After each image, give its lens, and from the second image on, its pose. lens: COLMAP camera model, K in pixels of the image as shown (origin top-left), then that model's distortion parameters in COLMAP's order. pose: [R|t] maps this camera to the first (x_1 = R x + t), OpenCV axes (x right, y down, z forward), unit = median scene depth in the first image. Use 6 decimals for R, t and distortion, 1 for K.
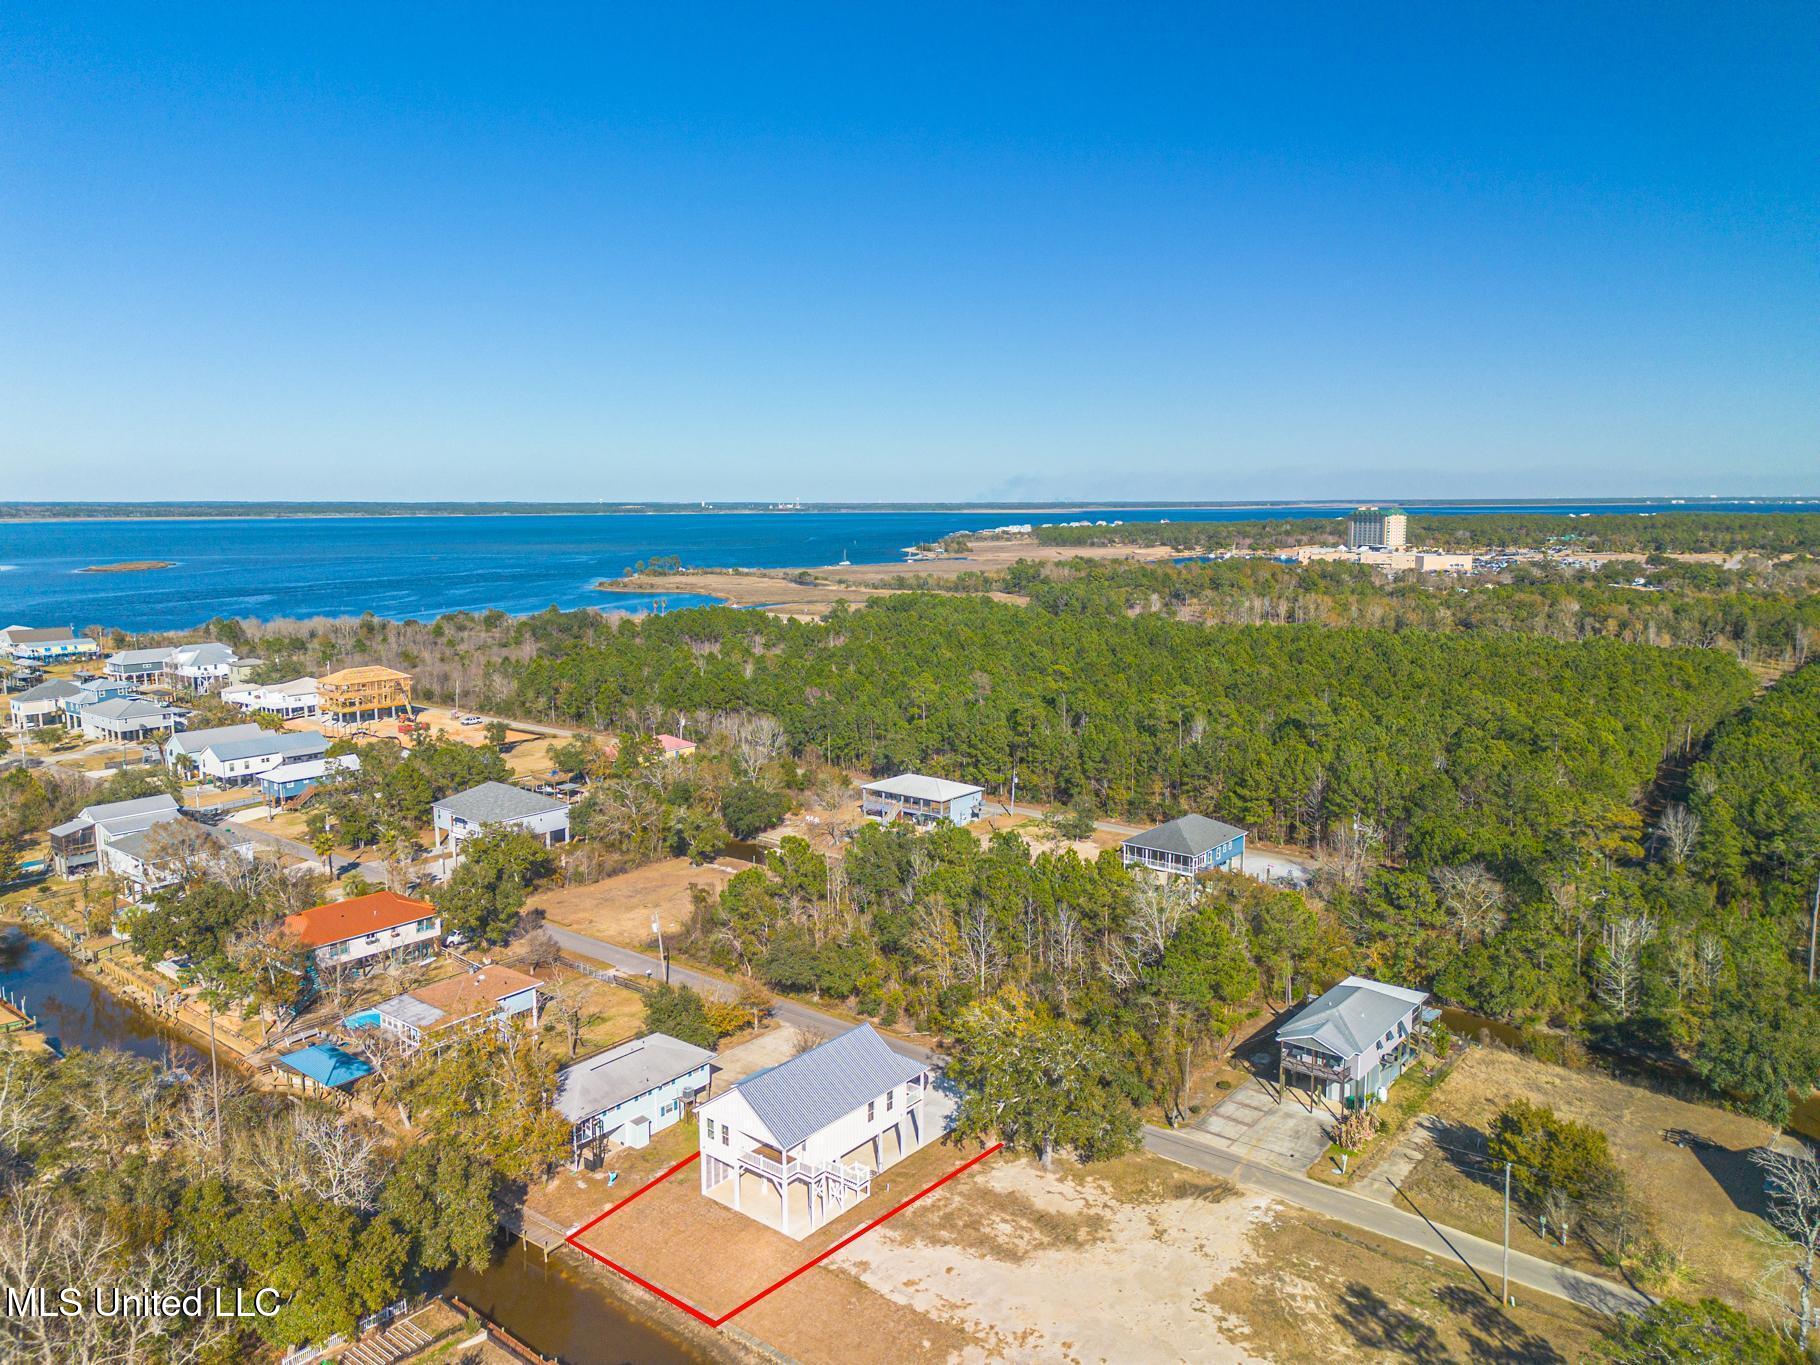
lens RADIAL K [[1278.3, 0, 910.0], [0, 1278.3, 682.5], [0, 0, 1]] dist [0.100661, -0.115024]
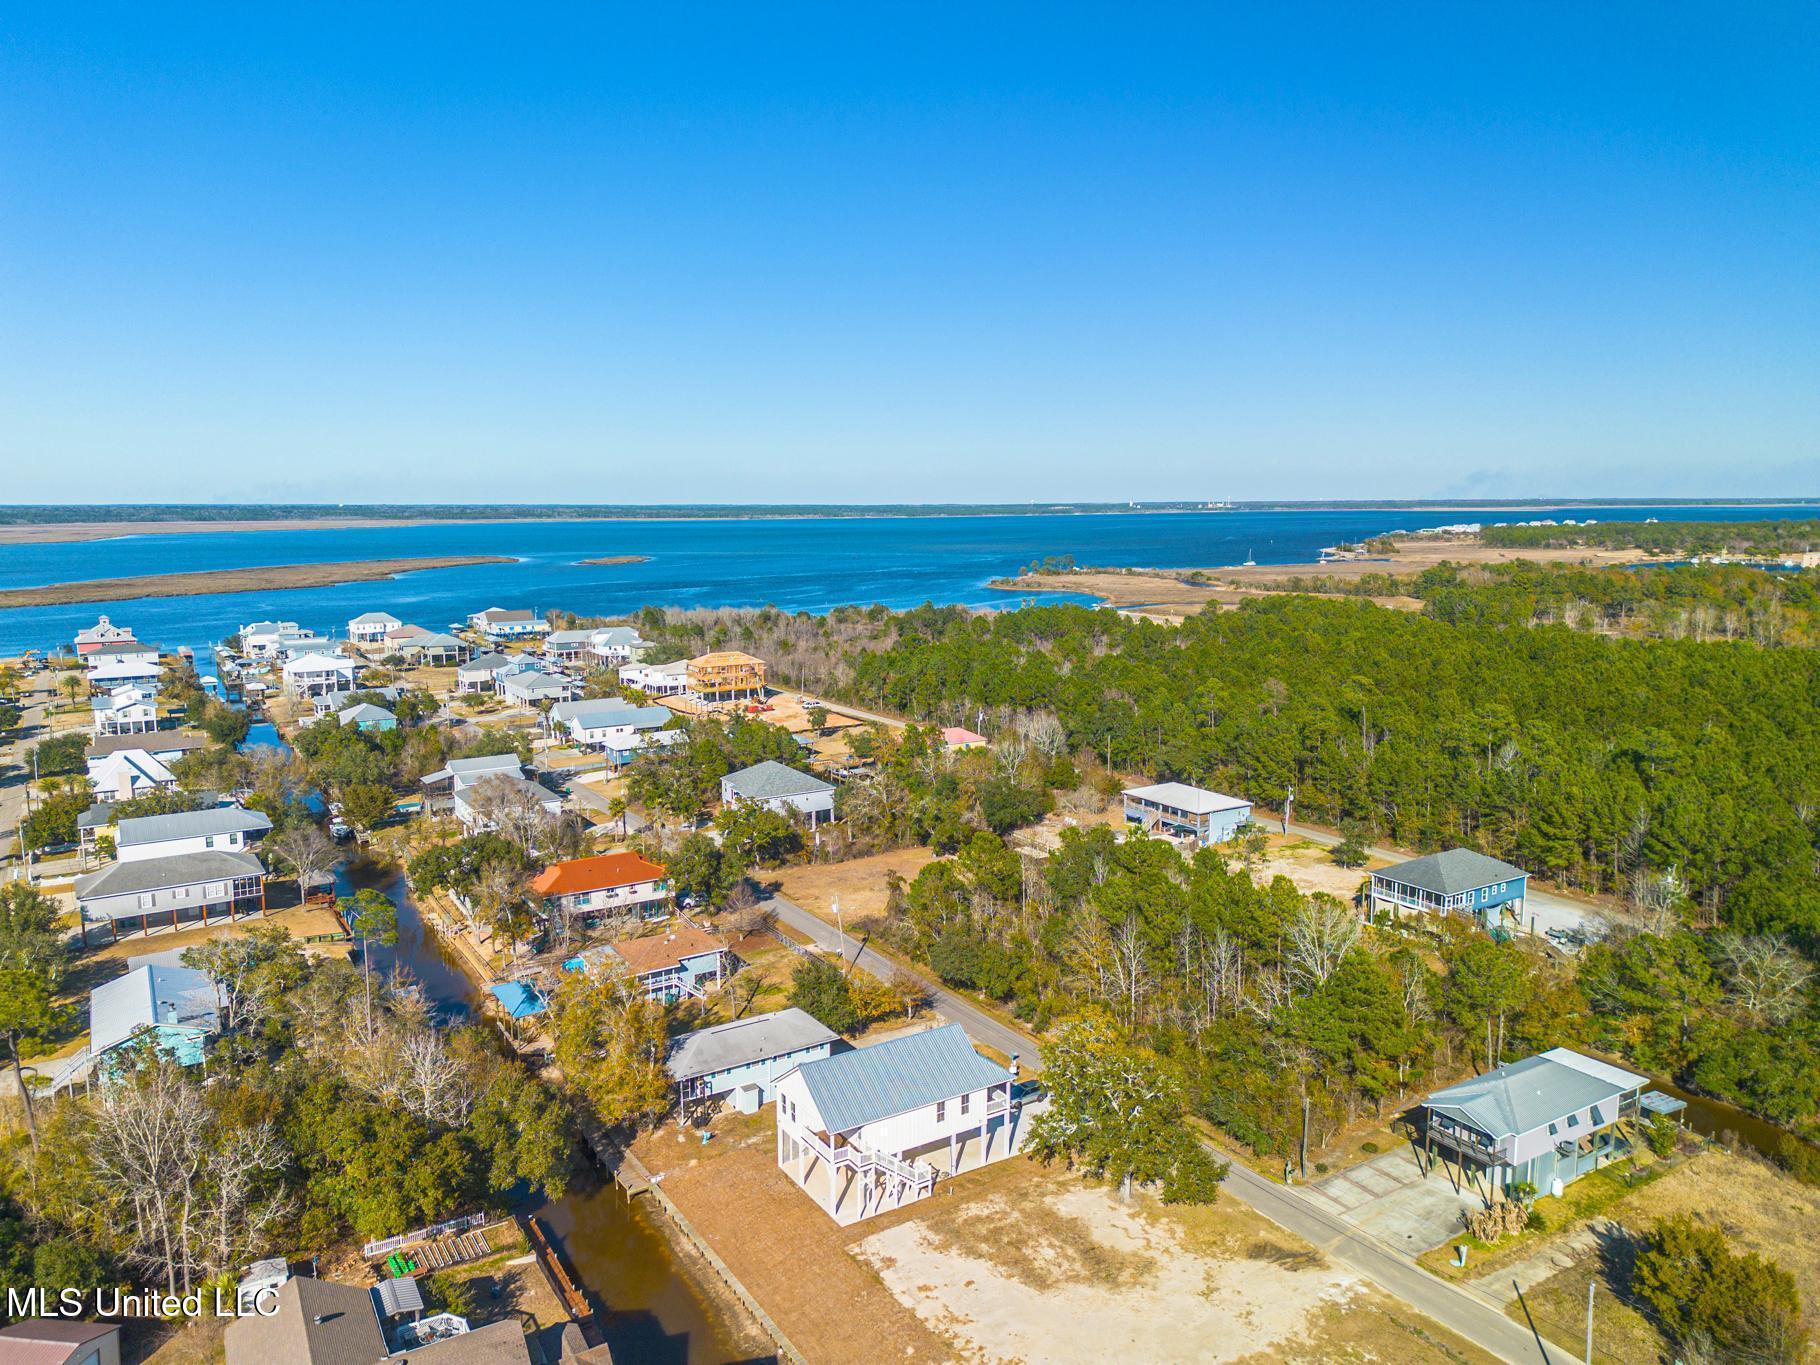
lens RADIAL K [[1278.3, 0, 910.0], [0, 1278.3, 682.5], [0, 0, 1]] dist [0.100661, -0.115024]
pose [[0.945544, 0.044052, -0.322500, 0.135746], [-0.044082, 0.999002, 0.007216, -0.001434], [0.322496, 0.007393, 0.946542, 0.028599]]
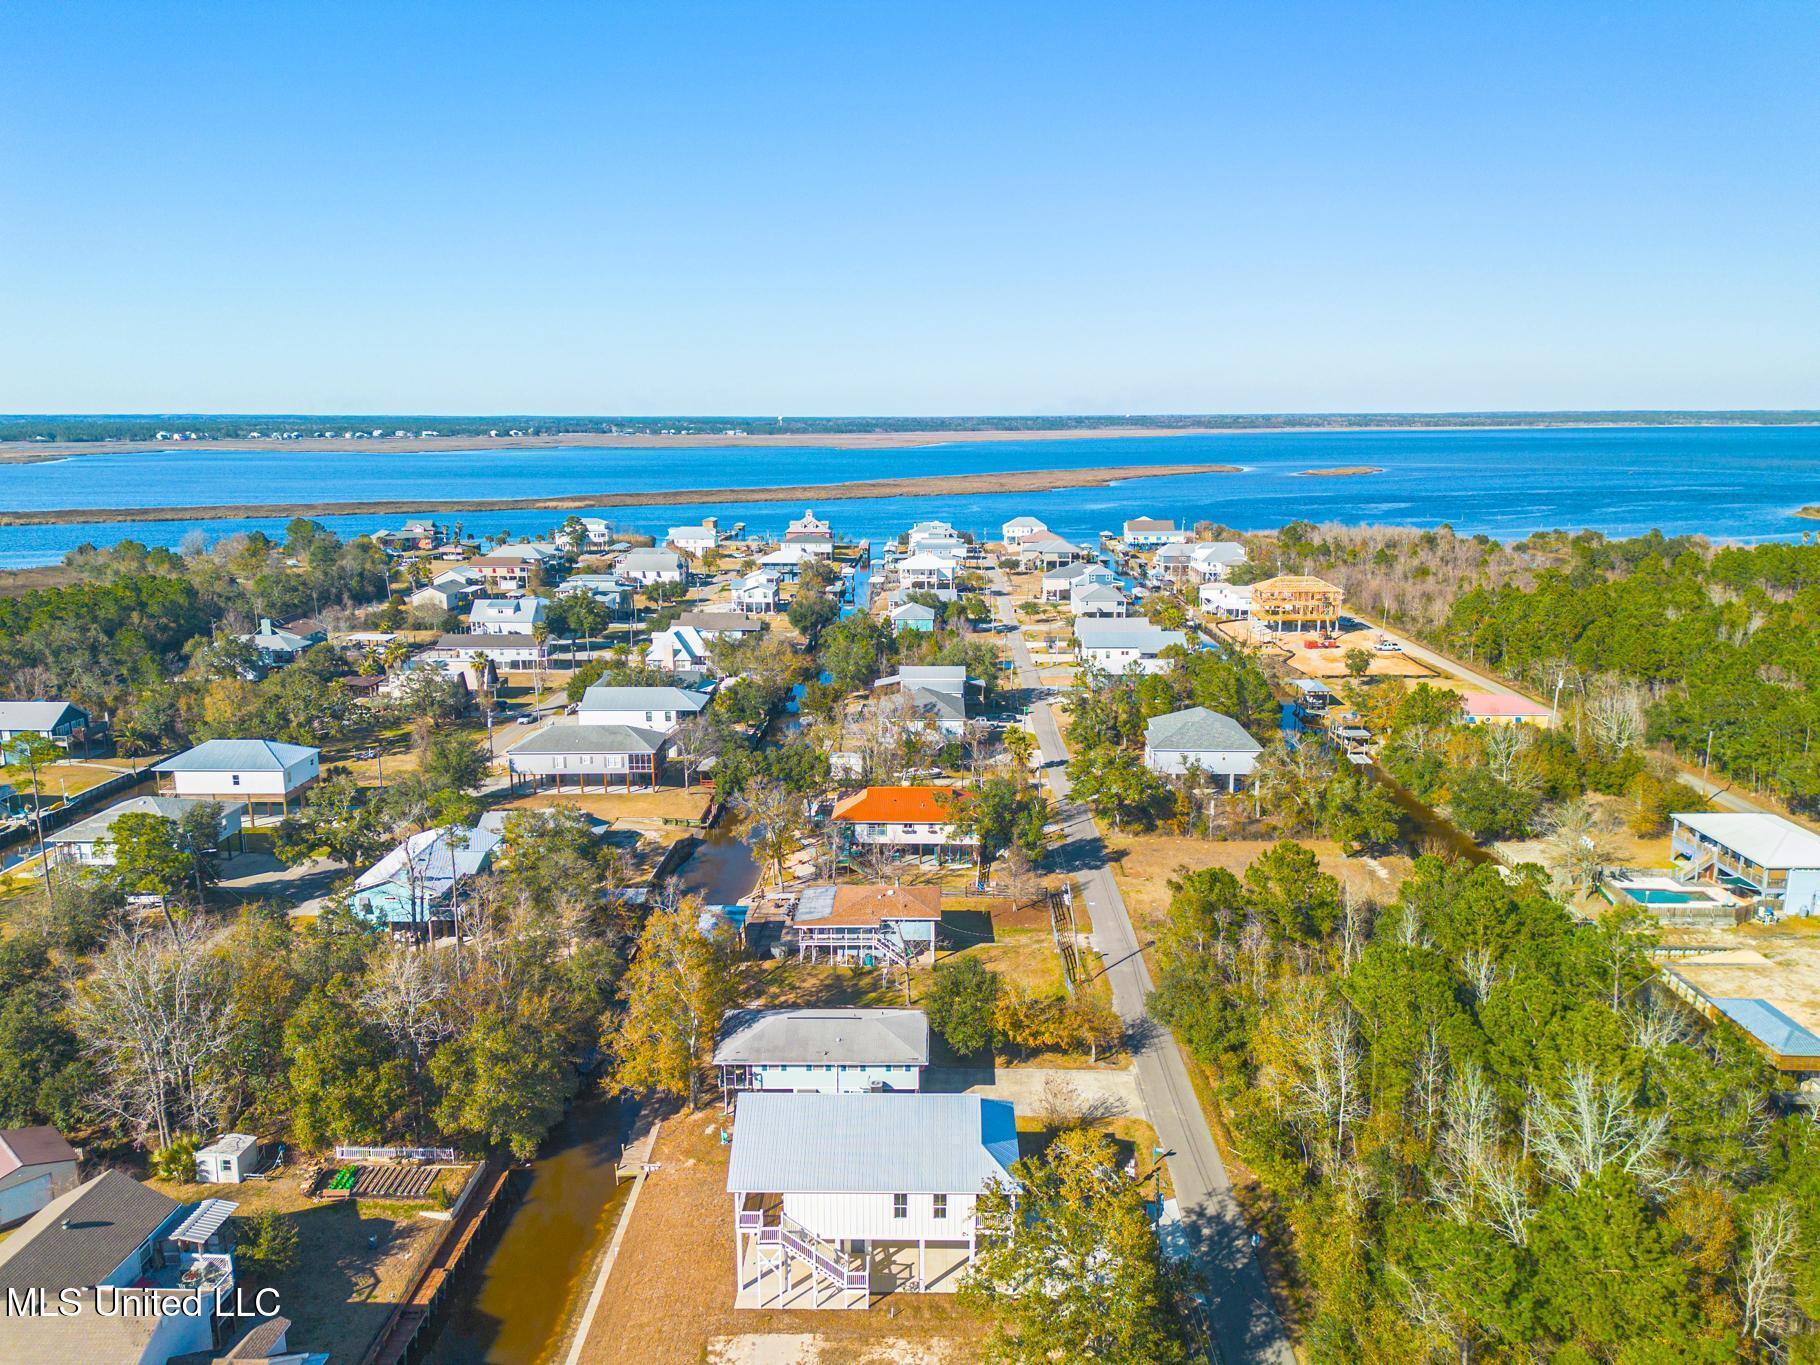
lens RADIAL K [[1278.3, 0, 910.0], [0, 1278.3, 682.5], [0, 0, 1]] dist [0.100661, -0.115024]
pose [[0.612760, 0.162616, -0.773357, 0.268688], [-0.110433, 0.986618, 0.119958, -0.028939], [0.782515, 0.011899, 0.622518, 0.289268]]
